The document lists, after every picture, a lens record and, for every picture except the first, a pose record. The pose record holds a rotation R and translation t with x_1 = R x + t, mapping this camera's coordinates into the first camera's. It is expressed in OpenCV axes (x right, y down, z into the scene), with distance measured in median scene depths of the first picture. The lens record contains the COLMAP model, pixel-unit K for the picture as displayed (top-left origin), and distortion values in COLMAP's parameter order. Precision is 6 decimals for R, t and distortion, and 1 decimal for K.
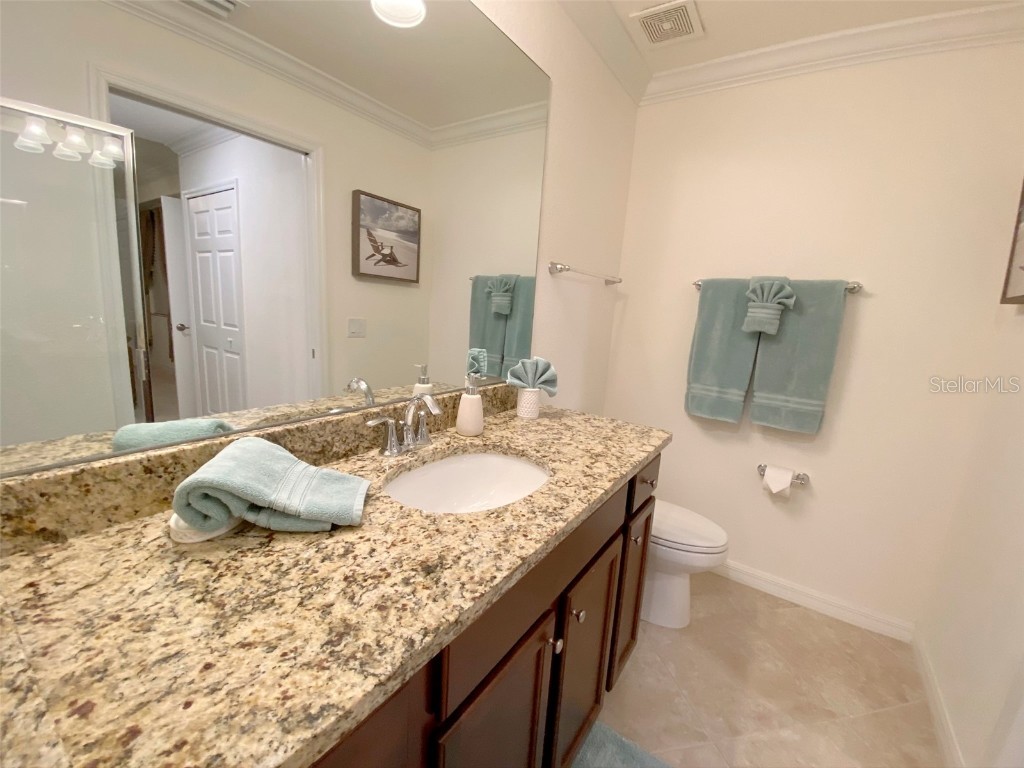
lens RADIAL K [[414.5, 0, 516.0], [0, 414.5, 383.0], [0, 0, 1]] dist [0.024059, -0.023110]
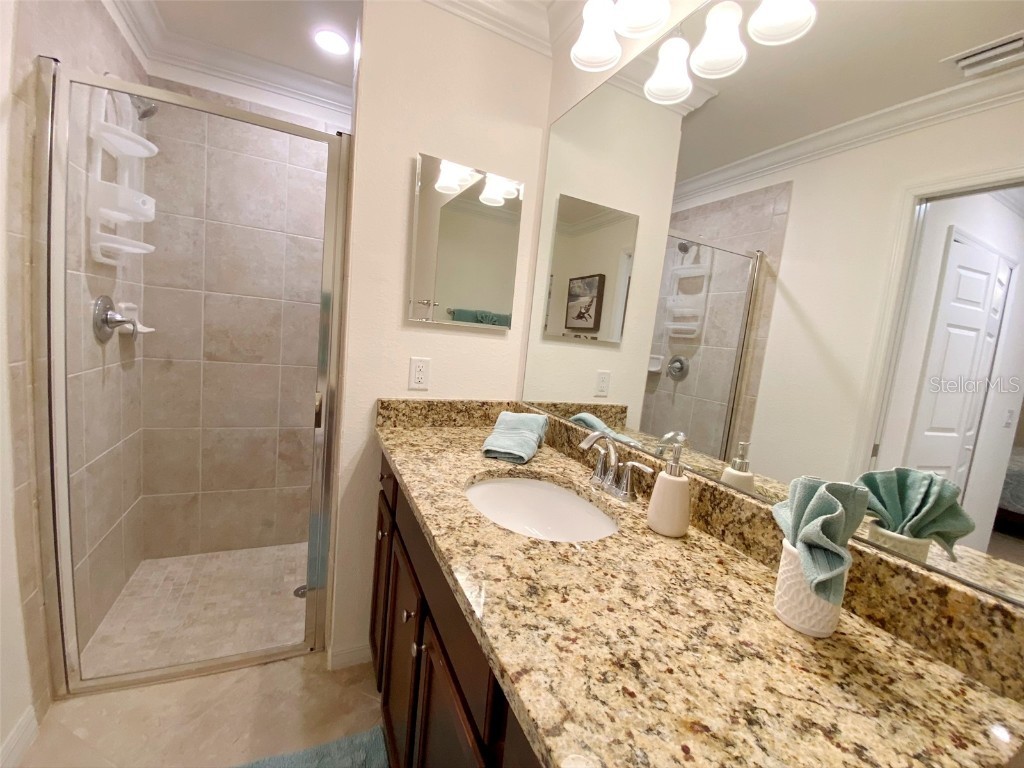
lens RADIAL K [[414.5, 0, 516.0], [0, 414.5, 383.0], [0, 0, 1]] dist [0.024059, -0.023110]
pose [[-0.489487, -0.020883, -0.871760, 0.723243], [-0.293352, 0.945389, 0.142069, -0.159462], [0.821186, 0.325274, -0.468882, 1.202834]]
